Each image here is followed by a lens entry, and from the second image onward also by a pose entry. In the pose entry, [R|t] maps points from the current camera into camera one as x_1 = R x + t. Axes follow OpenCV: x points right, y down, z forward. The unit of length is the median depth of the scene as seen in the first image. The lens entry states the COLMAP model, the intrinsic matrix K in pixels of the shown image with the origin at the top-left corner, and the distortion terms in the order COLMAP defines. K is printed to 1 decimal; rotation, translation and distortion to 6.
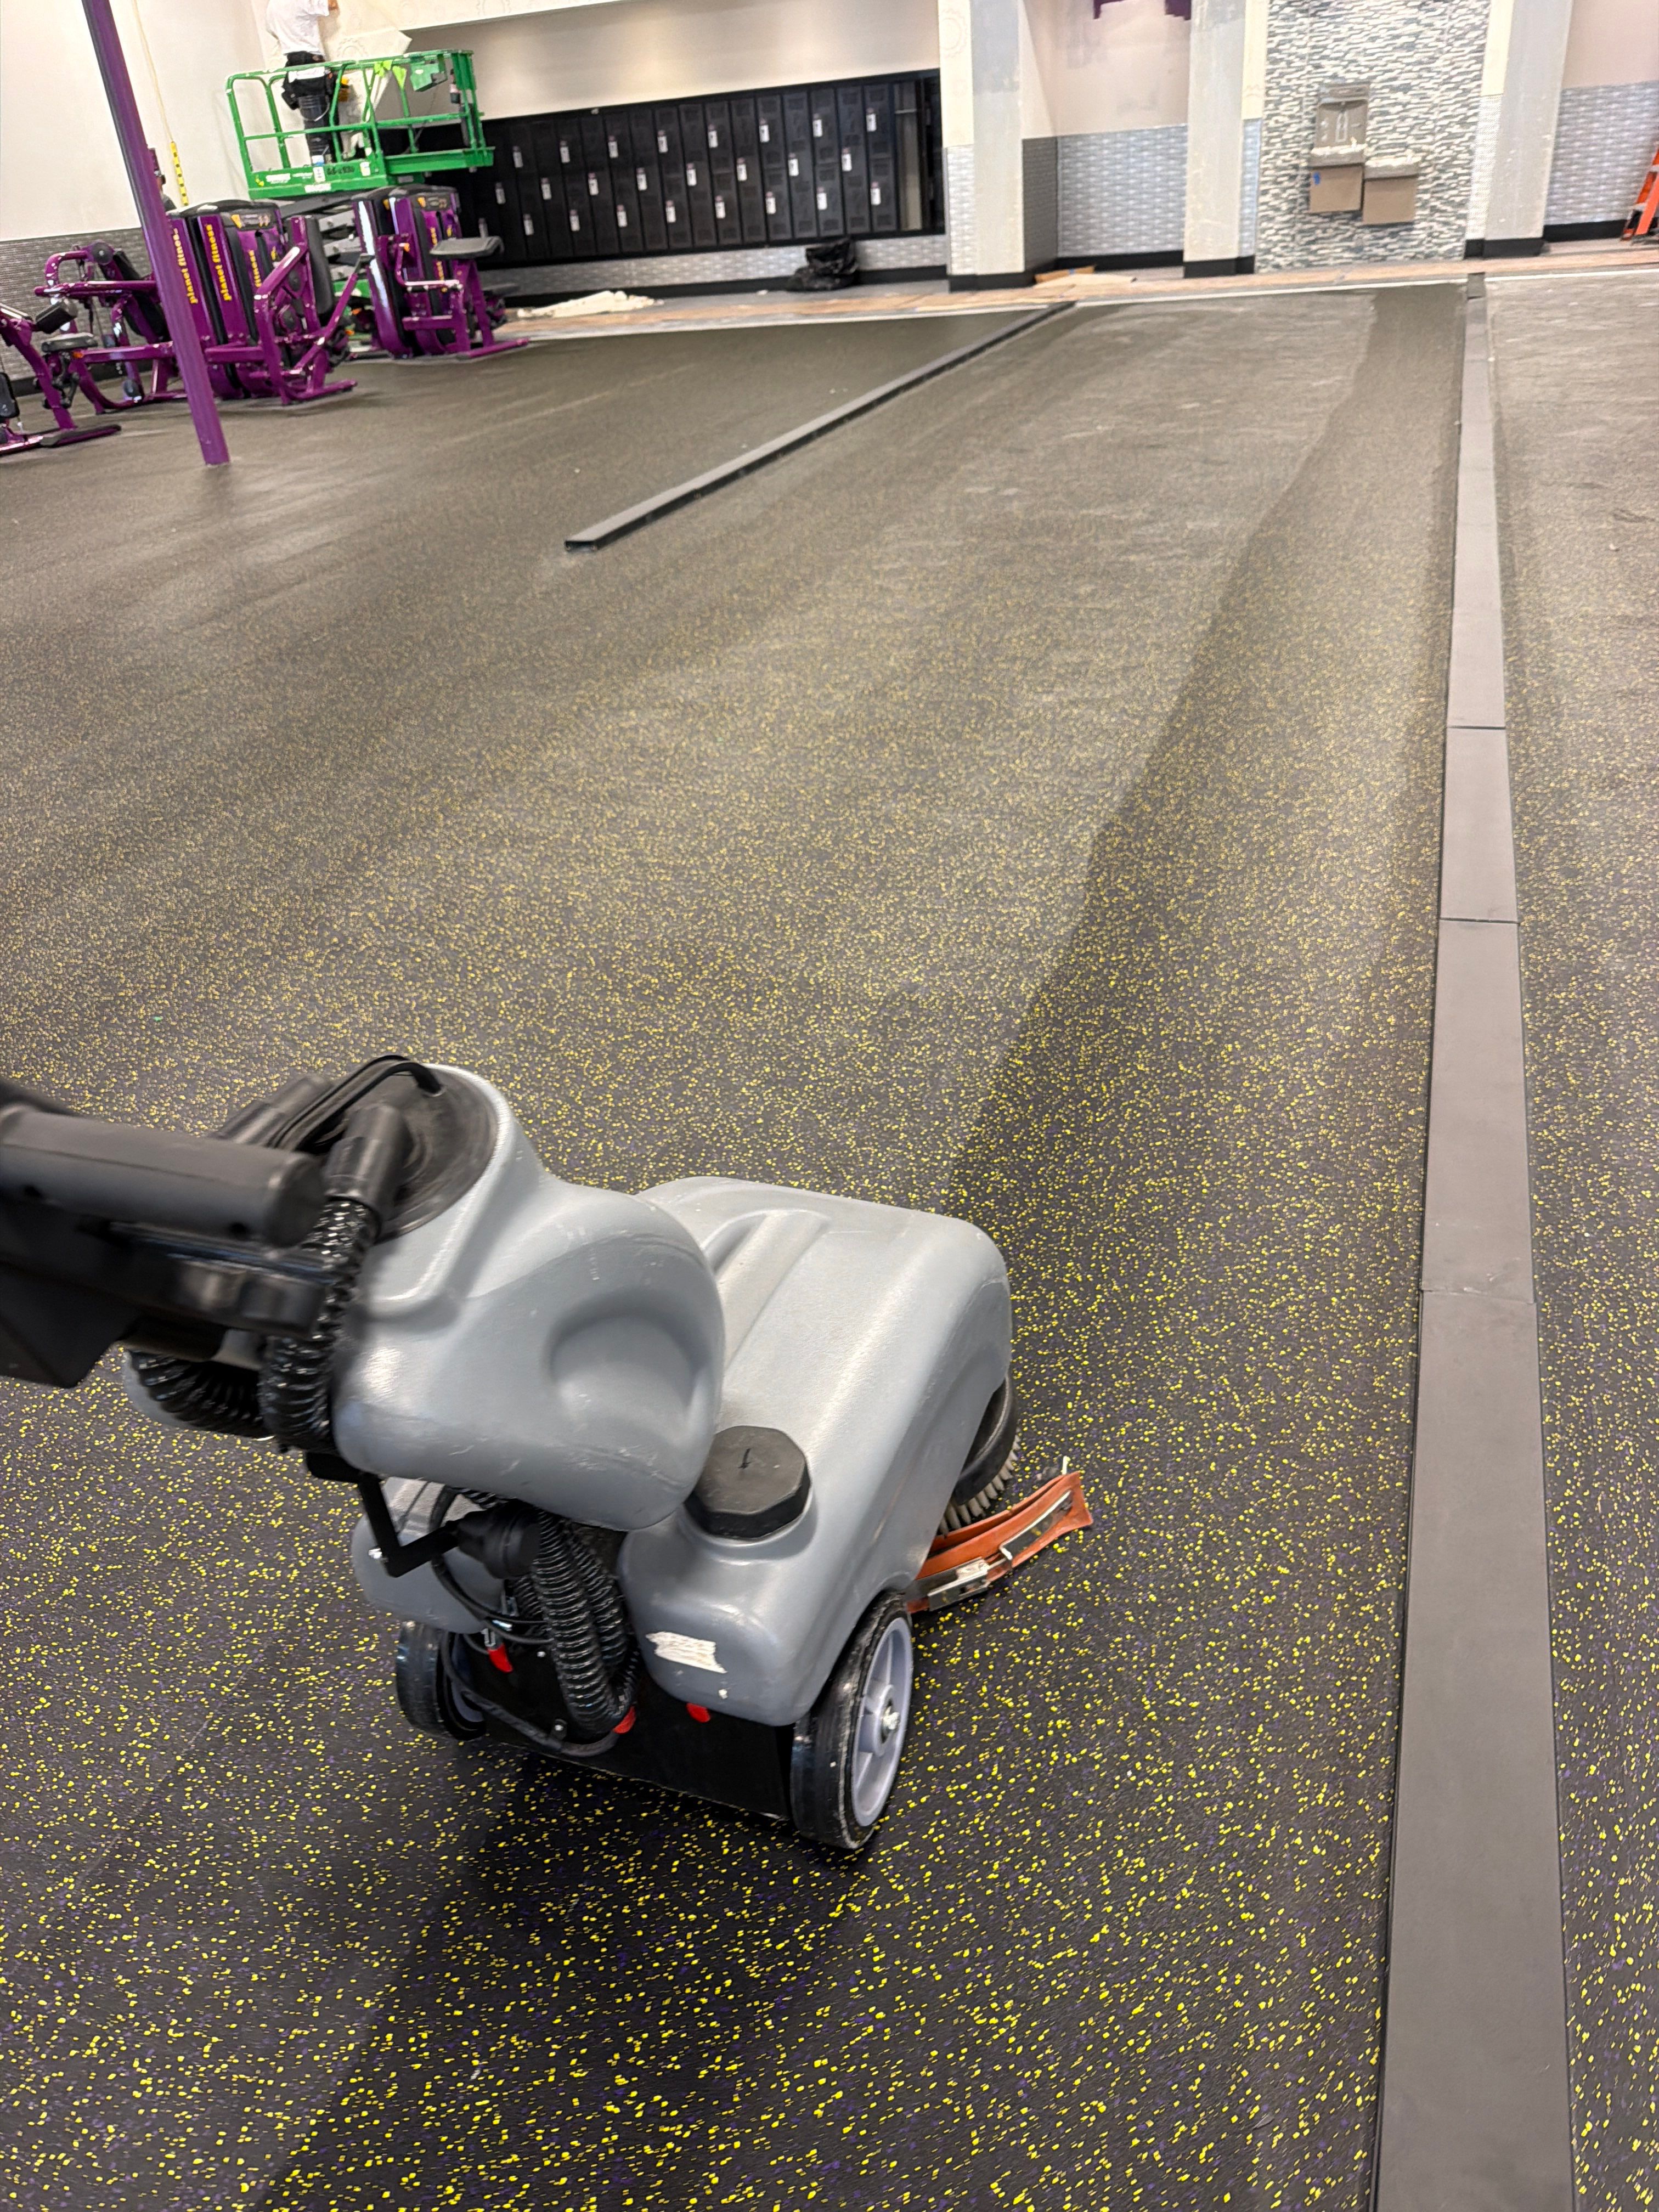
lens RADIAL K [[1561.9, 0, 825.2], [0, 1561.9, 1099.7], [0, 0, 1]] dist [0.003030, -0.002642]
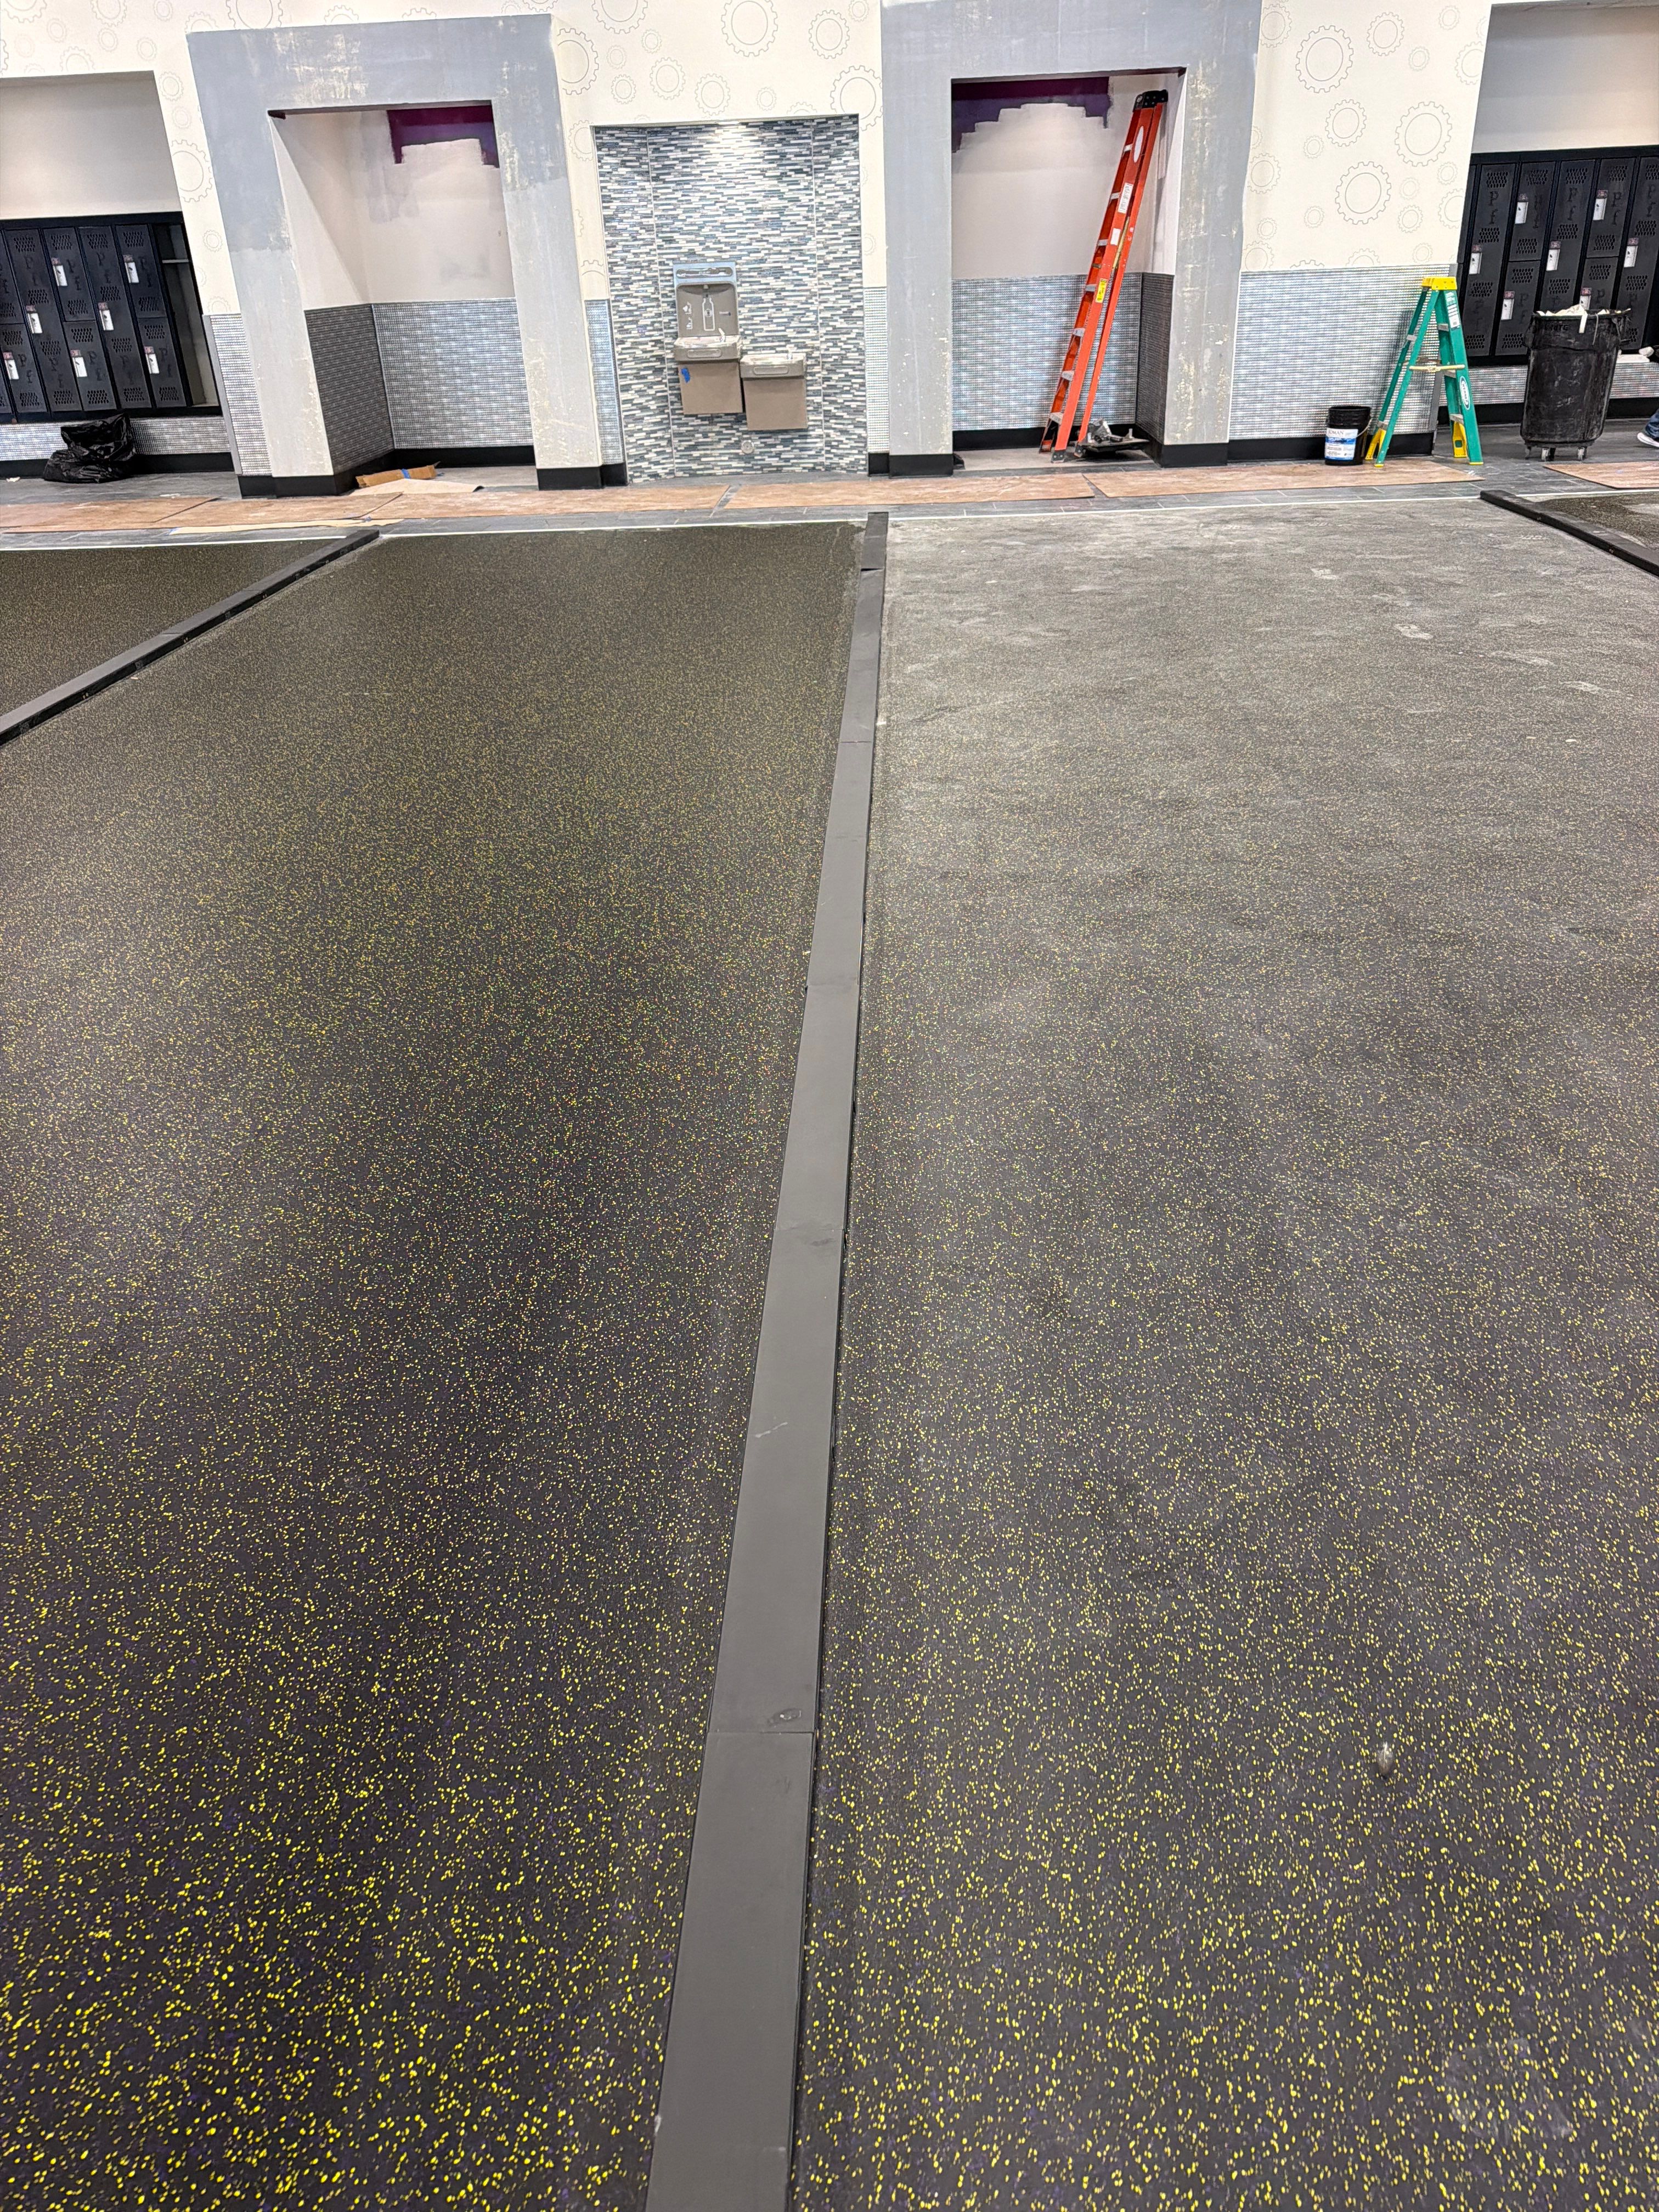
lens RADIAL K [[1561.9, 0, 833.2], [0, 1561.9, 1110.3], [0, 0, 1]] dist [0.003030, -0.002642]
pose [[0.954889, -0.103441, 0.278366, 0.122627], [0.117704, 0.992433, -0.034976, -0.173596], [-0.272641, 0.066163, 0.959838, 0.227169]]
